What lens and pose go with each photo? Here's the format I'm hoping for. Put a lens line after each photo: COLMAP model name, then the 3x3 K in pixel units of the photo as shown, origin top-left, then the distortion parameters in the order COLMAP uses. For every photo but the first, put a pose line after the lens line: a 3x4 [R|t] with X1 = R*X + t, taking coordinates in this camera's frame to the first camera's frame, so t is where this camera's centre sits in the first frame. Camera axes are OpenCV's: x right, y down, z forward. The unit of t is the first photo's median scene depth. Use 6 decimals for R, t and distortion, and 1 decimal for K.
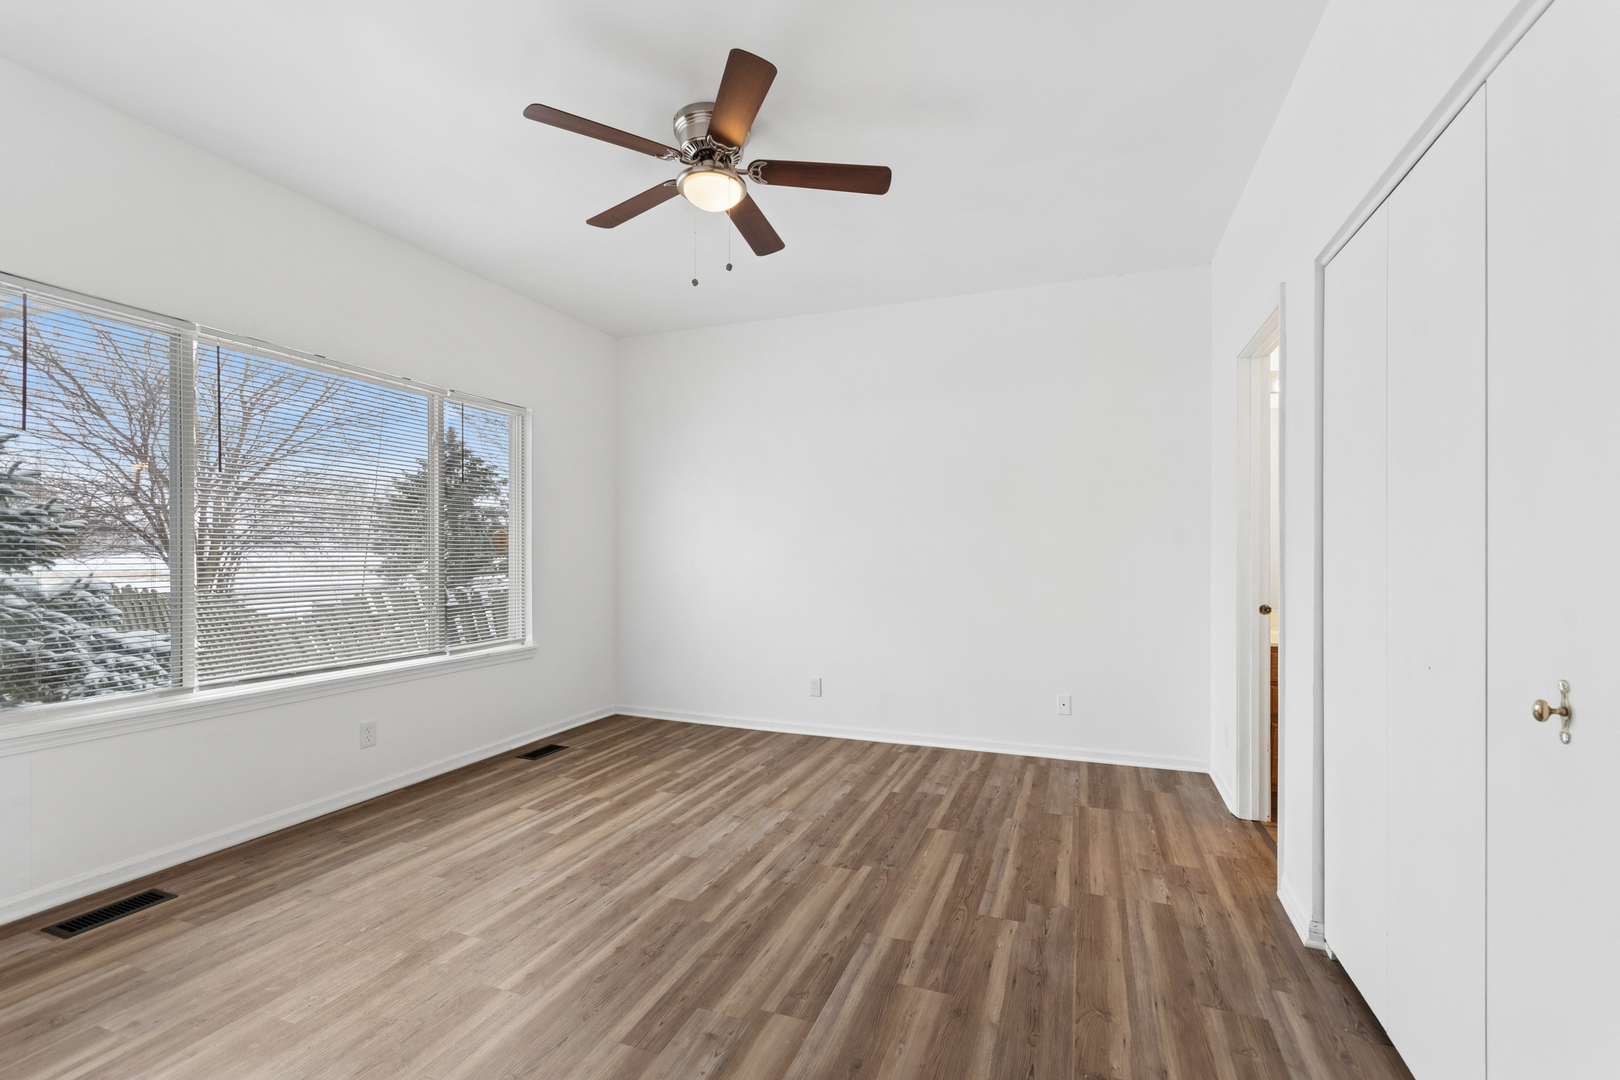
lens RADIAL K [[711.0, 0, 806.9], [0, 711.0, 549.7], [0, 0, 1]] dist [0.003396, 0.000930]
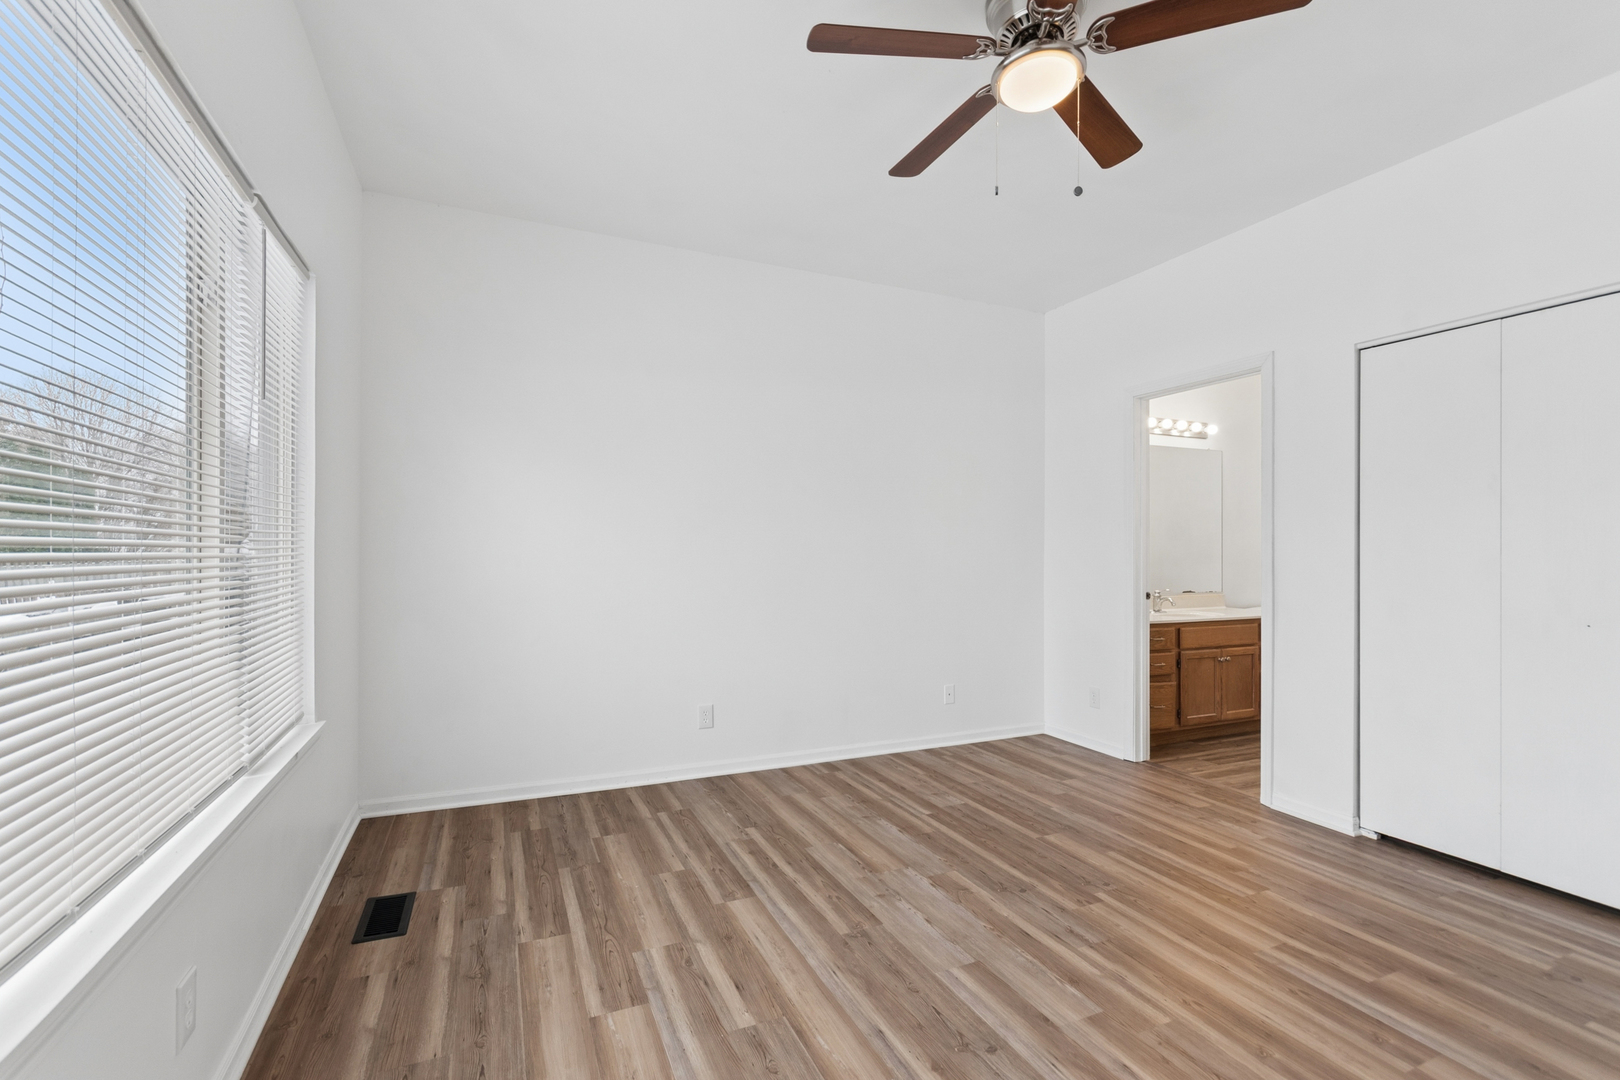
lens RADIAL K [[711.0, 0, 806.9], [0, 711.0, 549.7], [0, 0, 1]] dist [0.003396, 0.000930]
pose [[0.708434, 0.004014, 0.705765, -0.679275], [-0.009127, 0.999952, 0.003475, 0.001456], [-0.705718, -0.008903, 0.708437, 0.505154]]
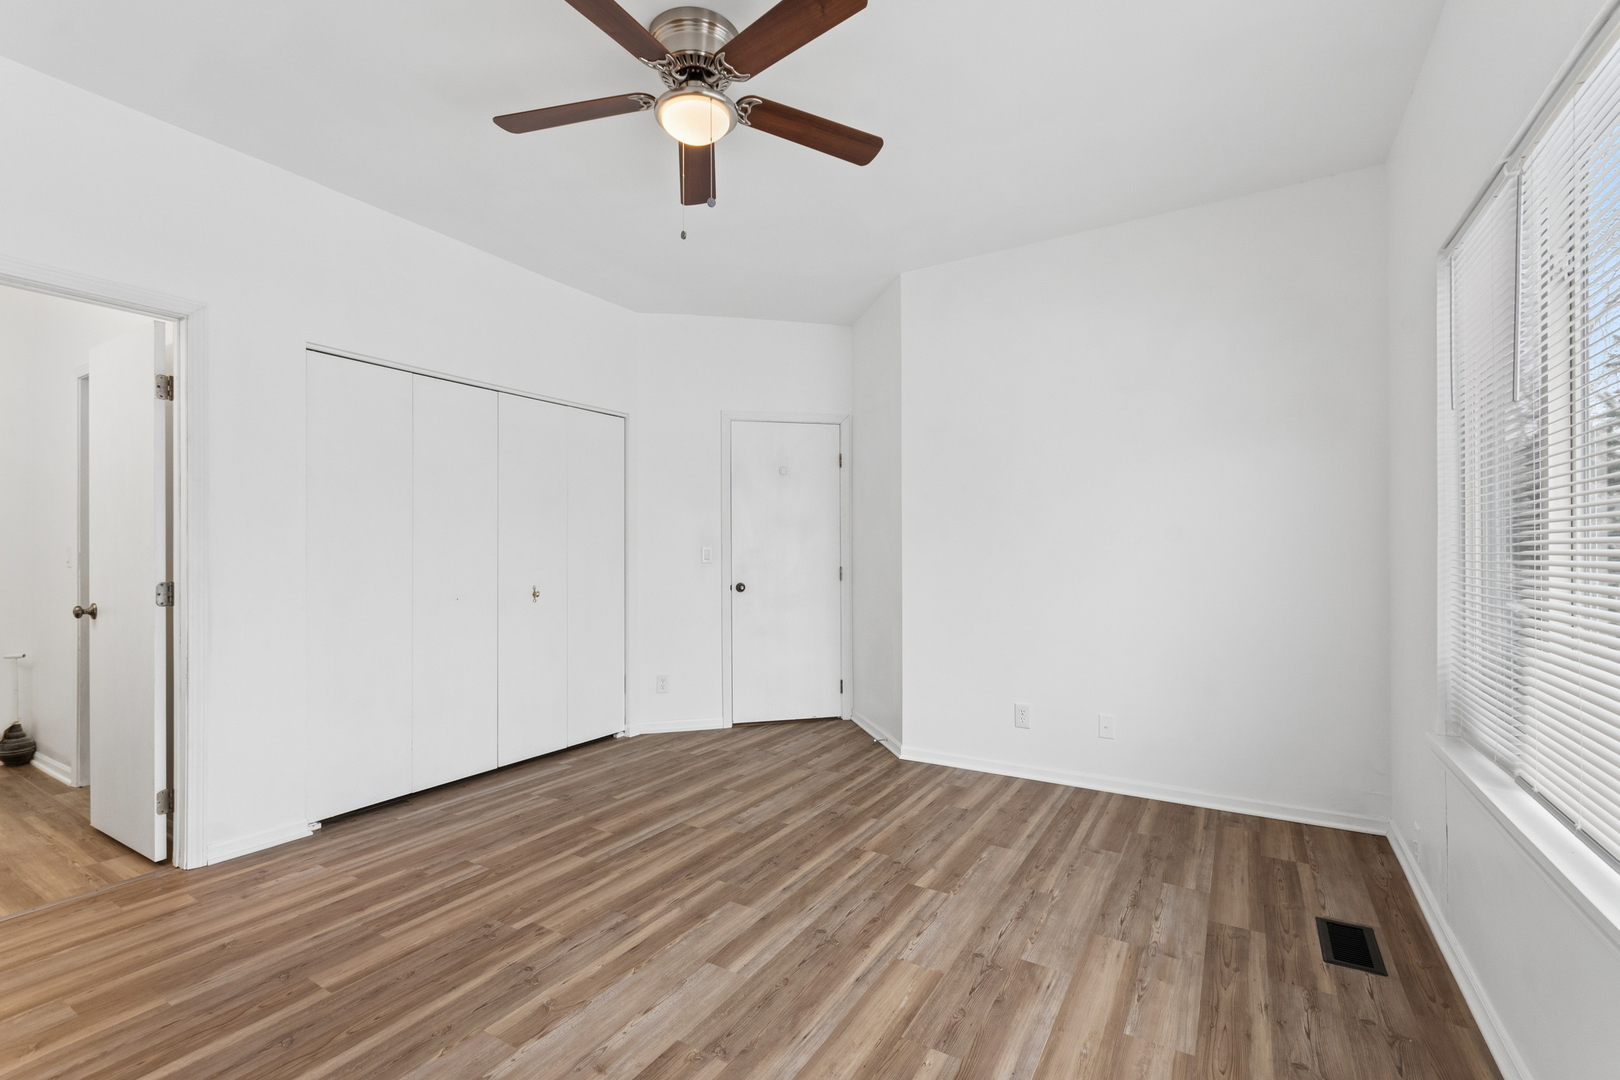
lens RADIAL K [[711.0, 0, 806.9], [0, 711.0, 549.7], [0, 0, 1]] dist [0.003396, 0.000930]
pose [[-0.983820, 0.003989, 0.179117, -0.327538], [0.002065, 0.999938, -0.010927, 0.011924], [-0.179149, -0.010380, -0.983767, 1.437971]]
